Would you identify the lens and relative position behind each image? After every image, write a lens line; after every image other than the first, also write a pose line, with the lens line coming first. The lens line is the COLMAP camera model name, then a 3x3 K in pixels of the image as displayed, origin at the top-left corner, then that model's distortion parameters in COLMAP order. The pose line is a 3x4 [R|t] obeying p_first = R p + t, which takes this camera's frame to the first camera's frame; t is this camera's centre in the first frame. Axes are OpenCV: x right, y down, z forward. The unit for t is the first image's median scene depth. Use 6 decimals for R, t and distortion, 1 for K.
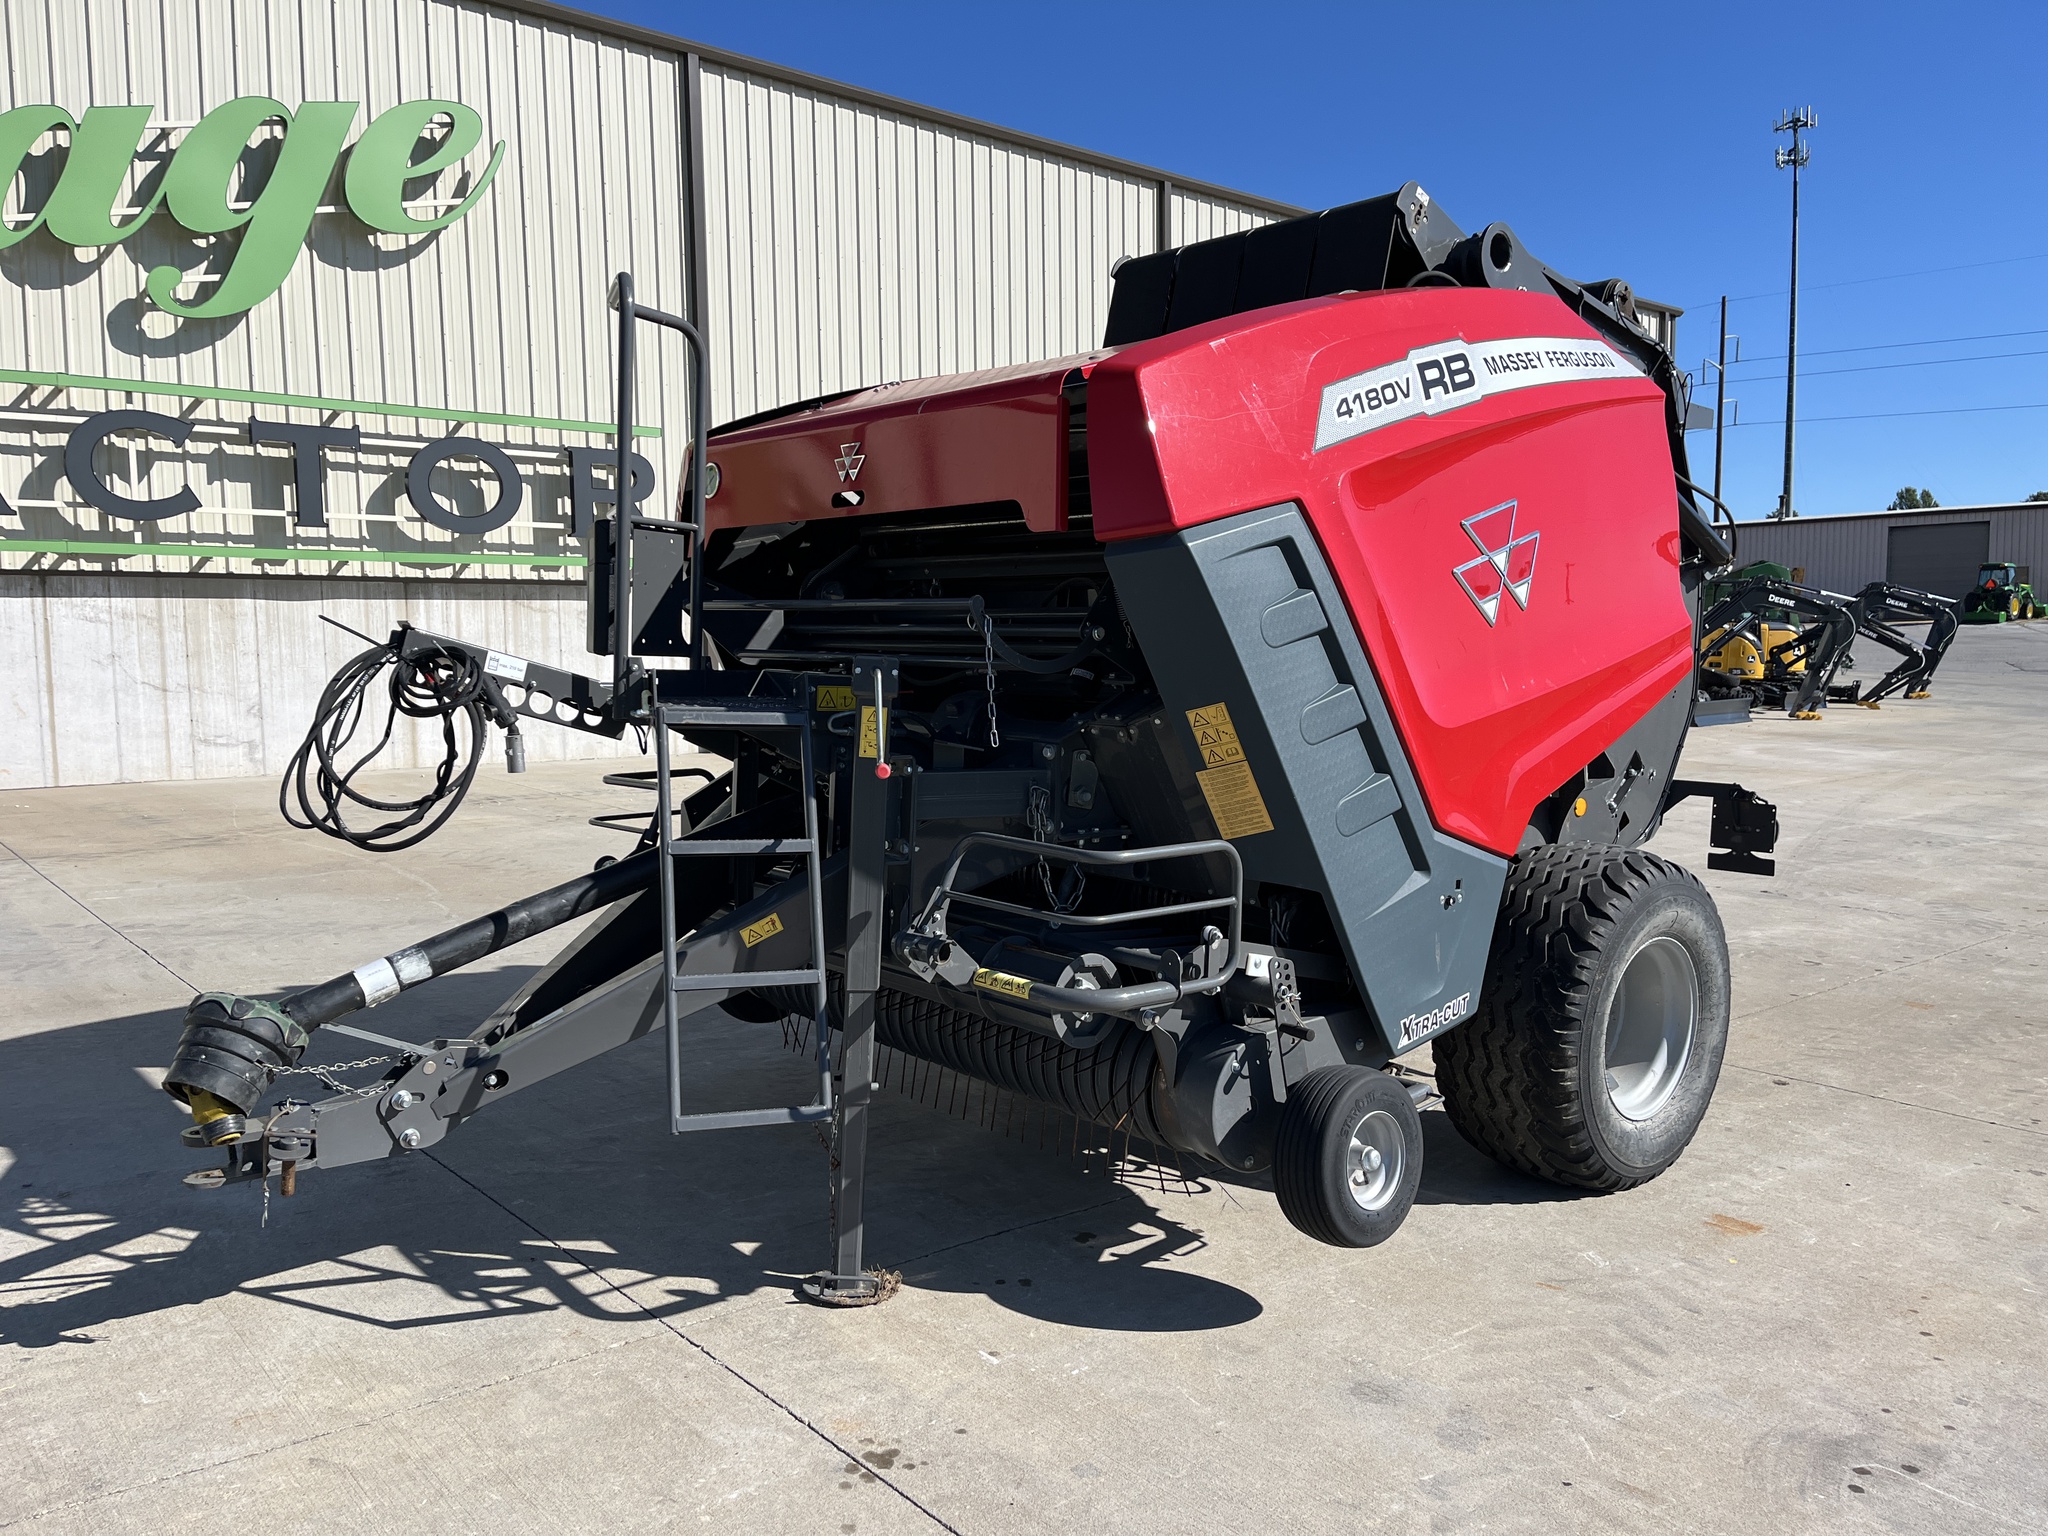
lens RADIAL K [[1551.1, 0, 1036.6], [0, 1551.1, 785.0], [0, 0, 1]] dist [0.060336, -0.086158]
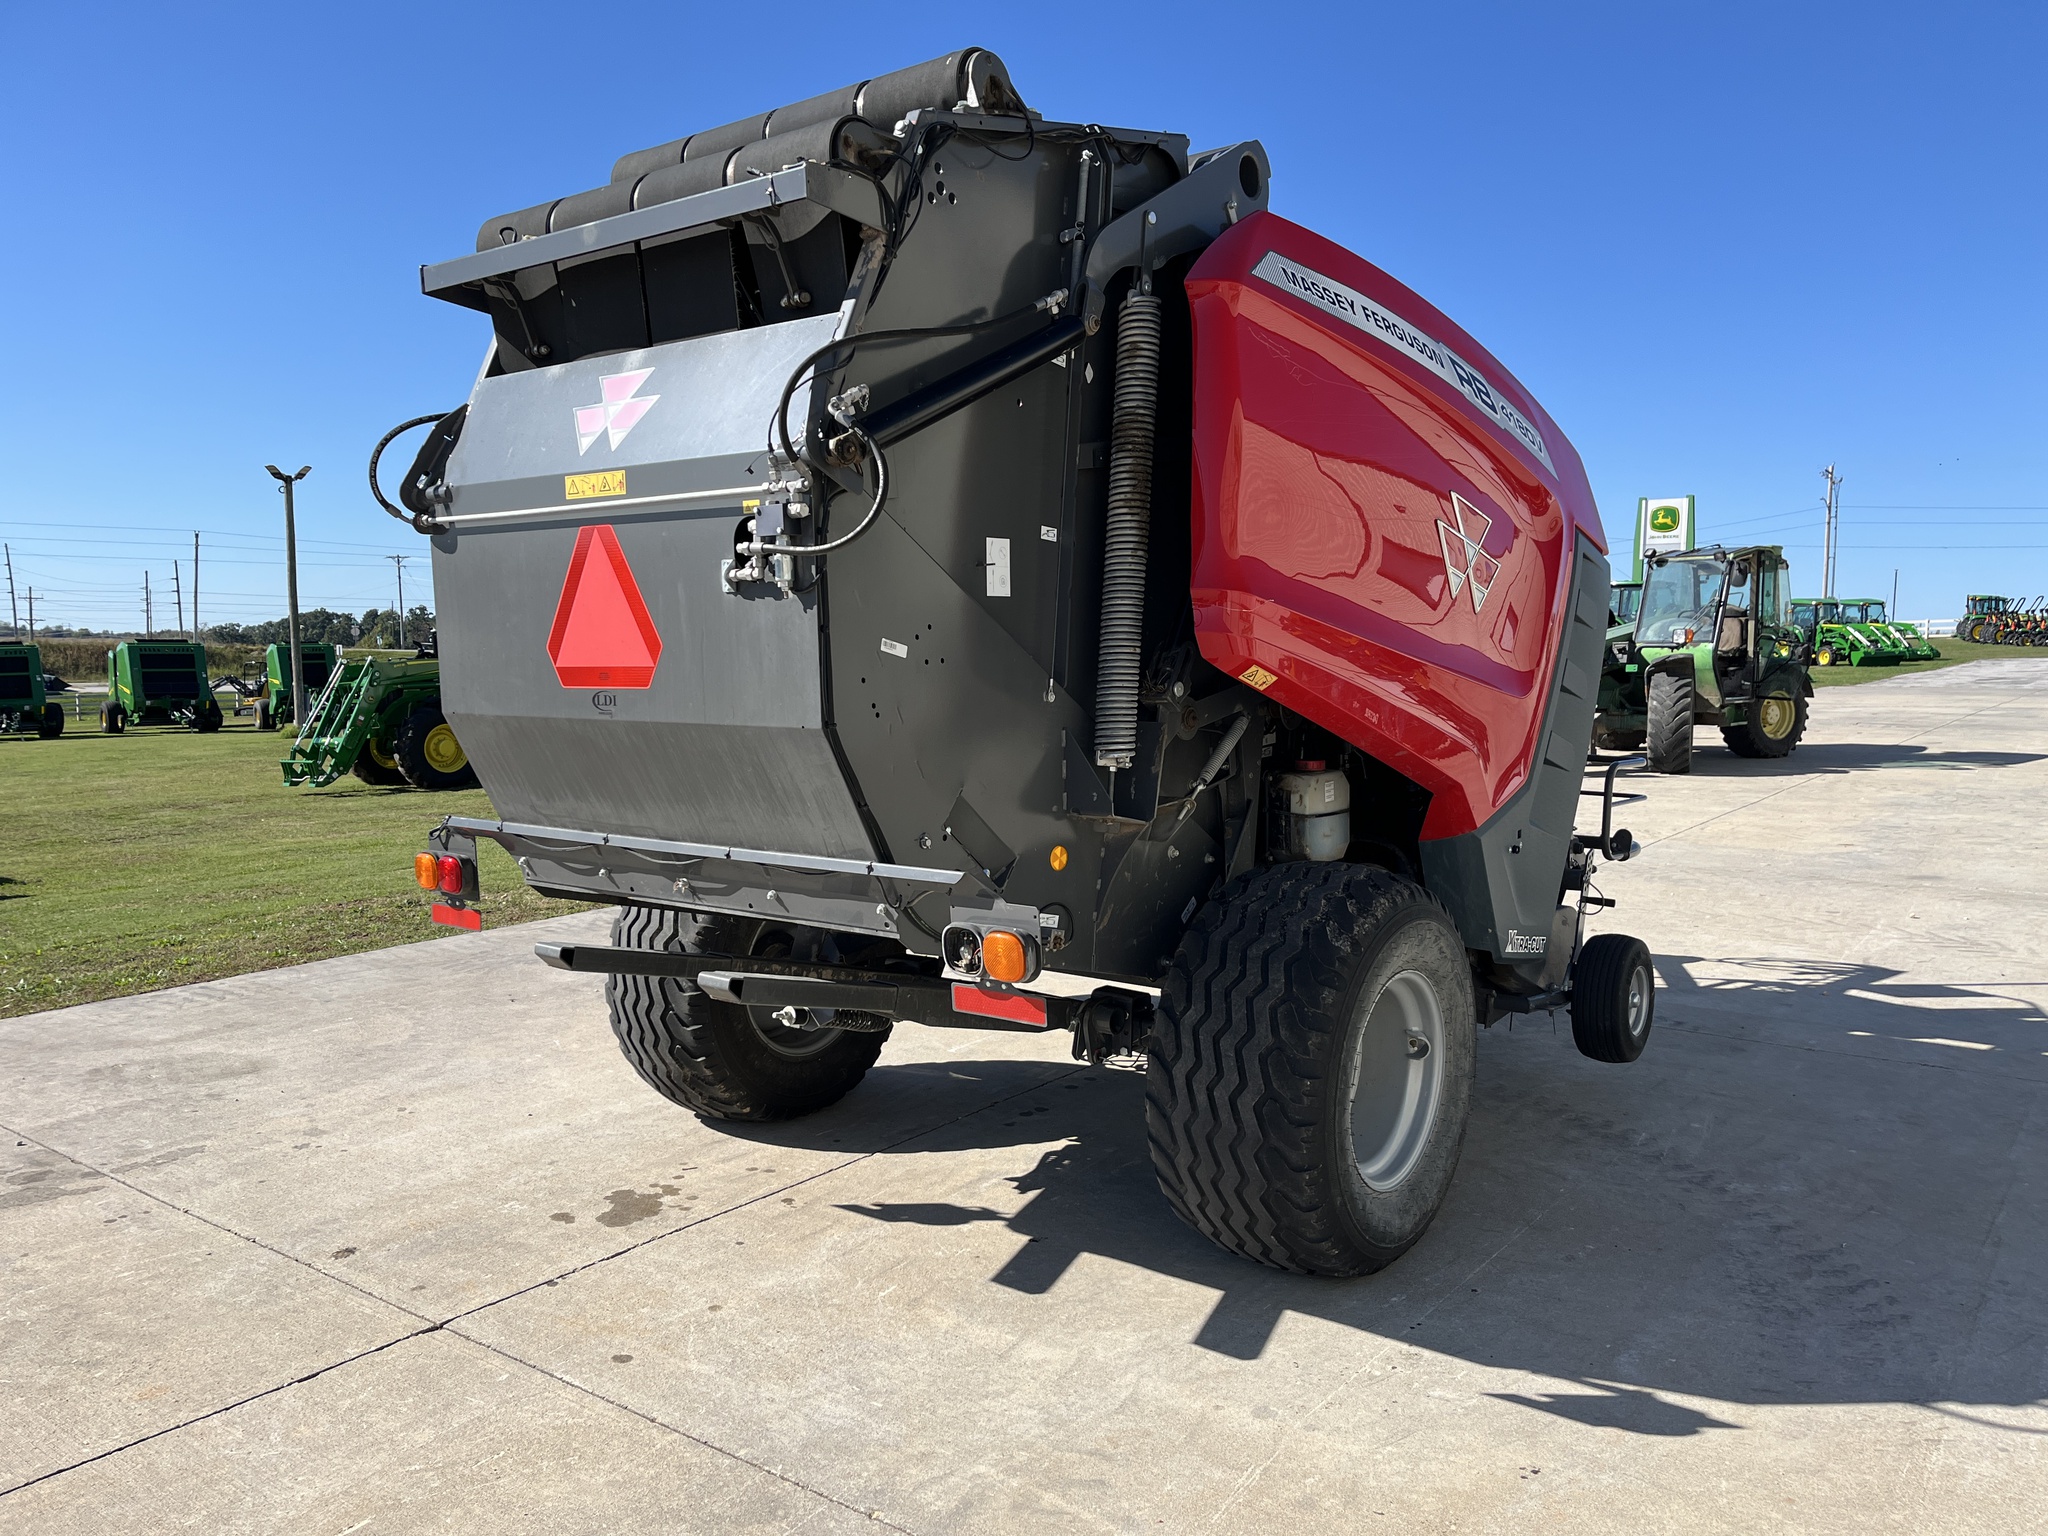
lens RADIAL K [[1551.1, 0, 1046.3], [0, 1551.1, 802.1], [0, 0, 1]] dist [0.060336, -0.086158]
pose [[-0.979019, 0.012297, -0.203398, 0.432049], [-0.026699, 0.981831, 0.187870, -0.206894], [0.202013, 0.189359, -0.960903, 2.381088]]
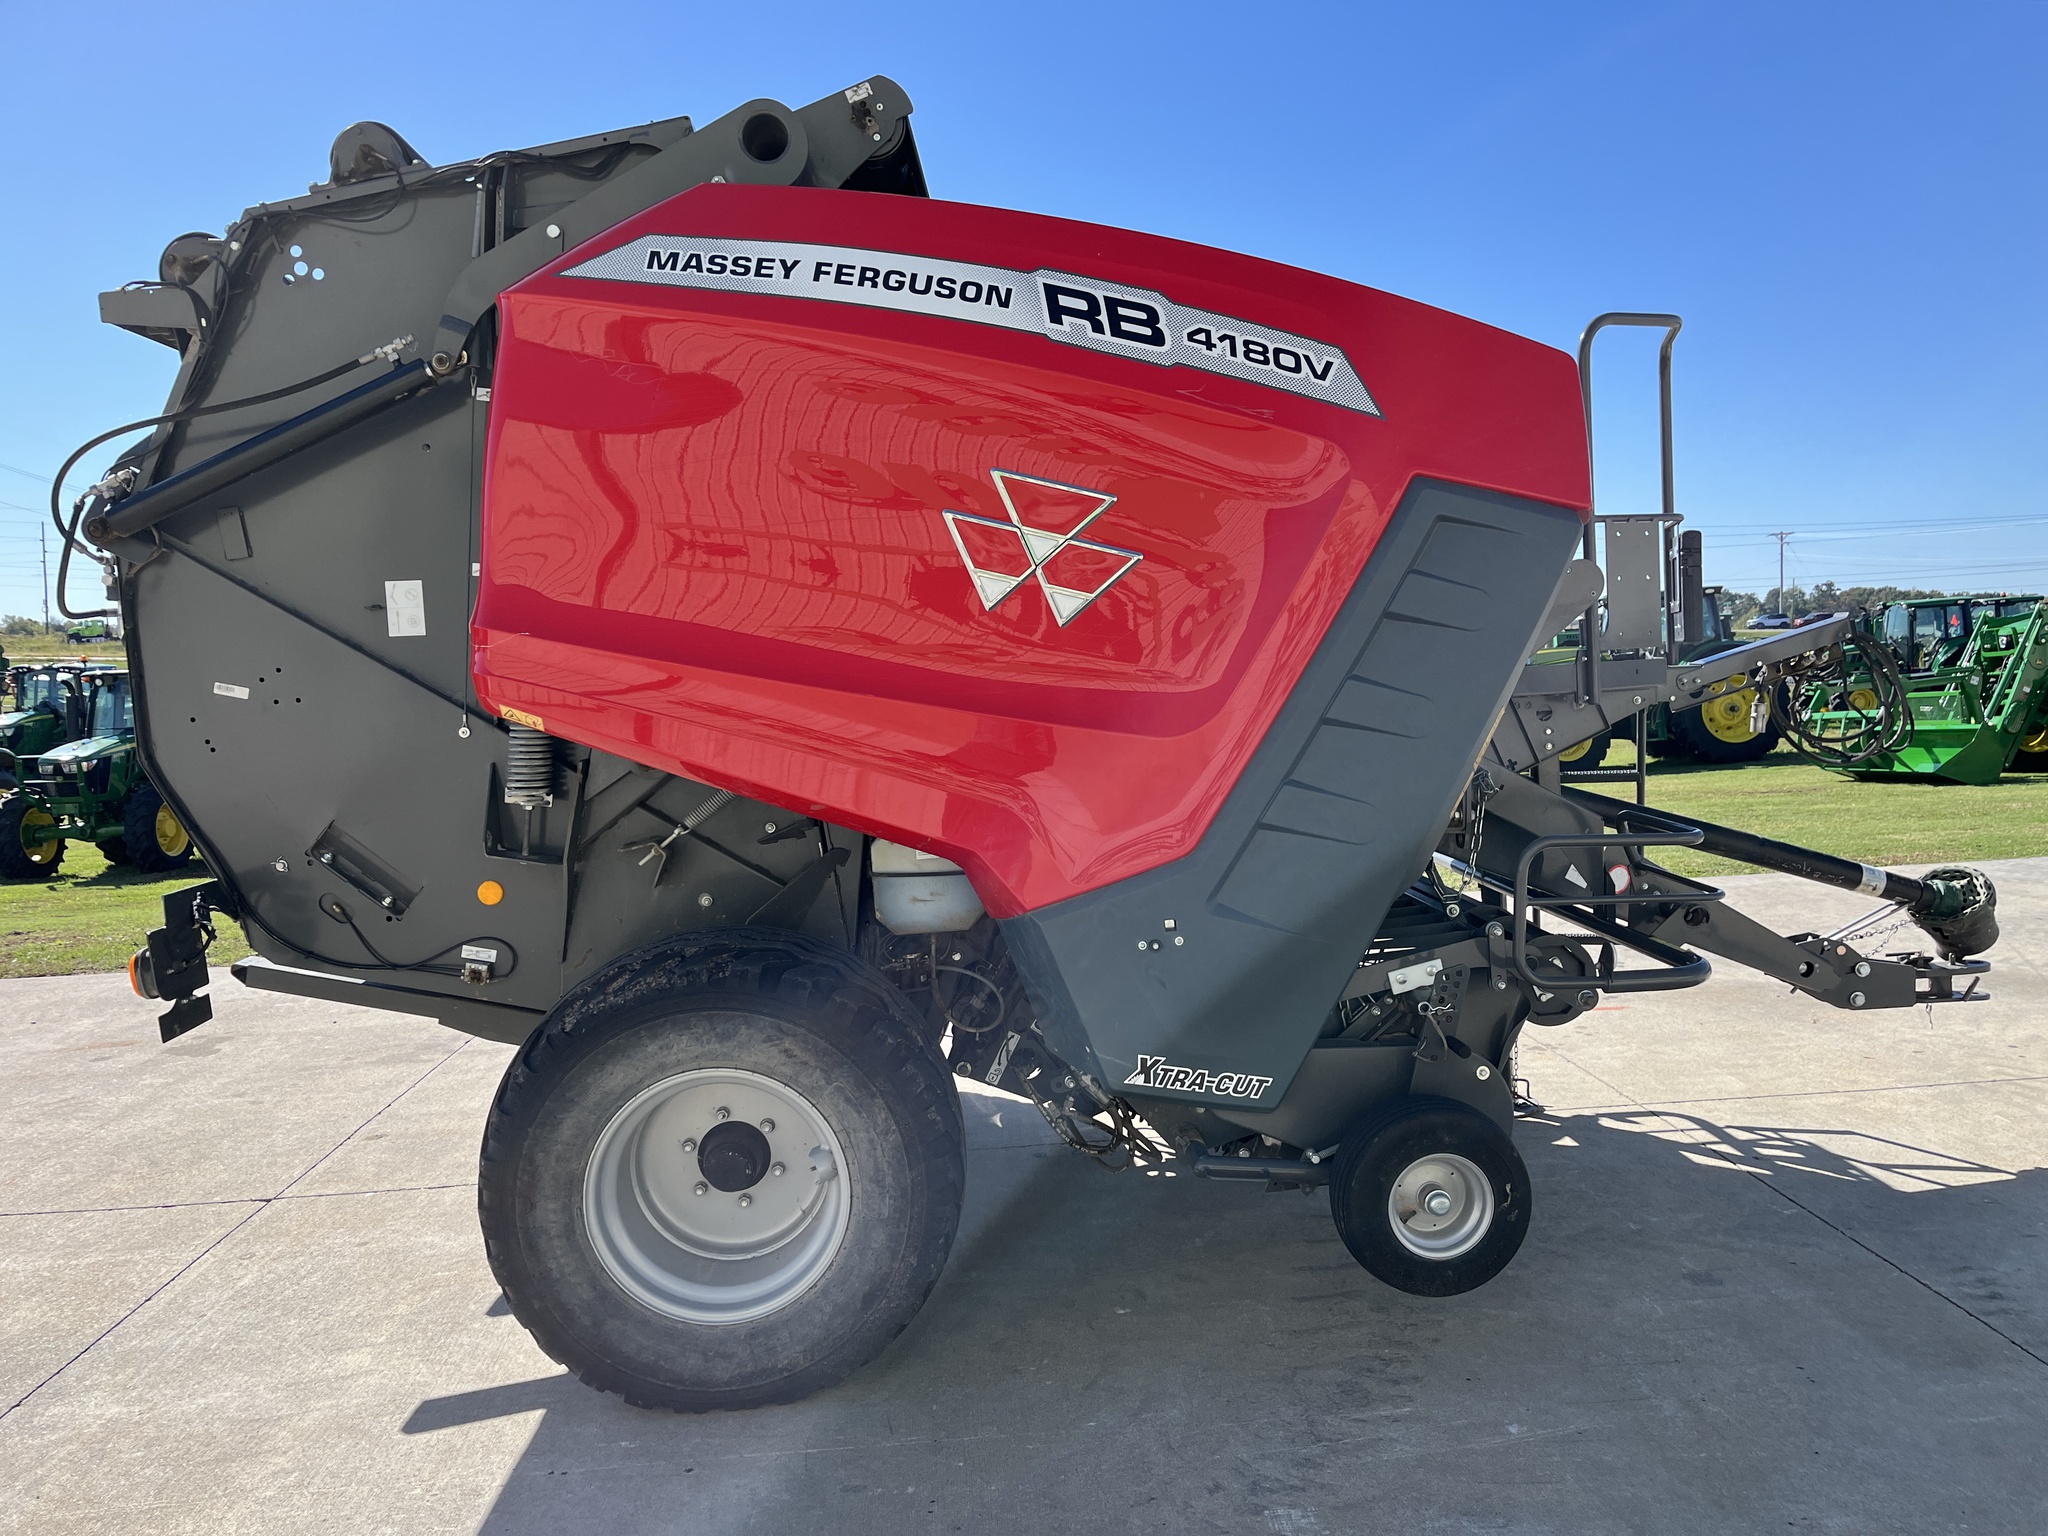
lens RADIAL K [[1551.1, 0, 1043.5], [0, 1551.1, 783.6], [0, 0, 1]] dist [0.060336, -0.086158]
pose [[-0.802149, -0.036373, 0.596015, -0.544641], [0.078253, 0.983131, 0.165315, -0.193693], [-0.591974, 0.179247, -0.785771, 2.040908]]
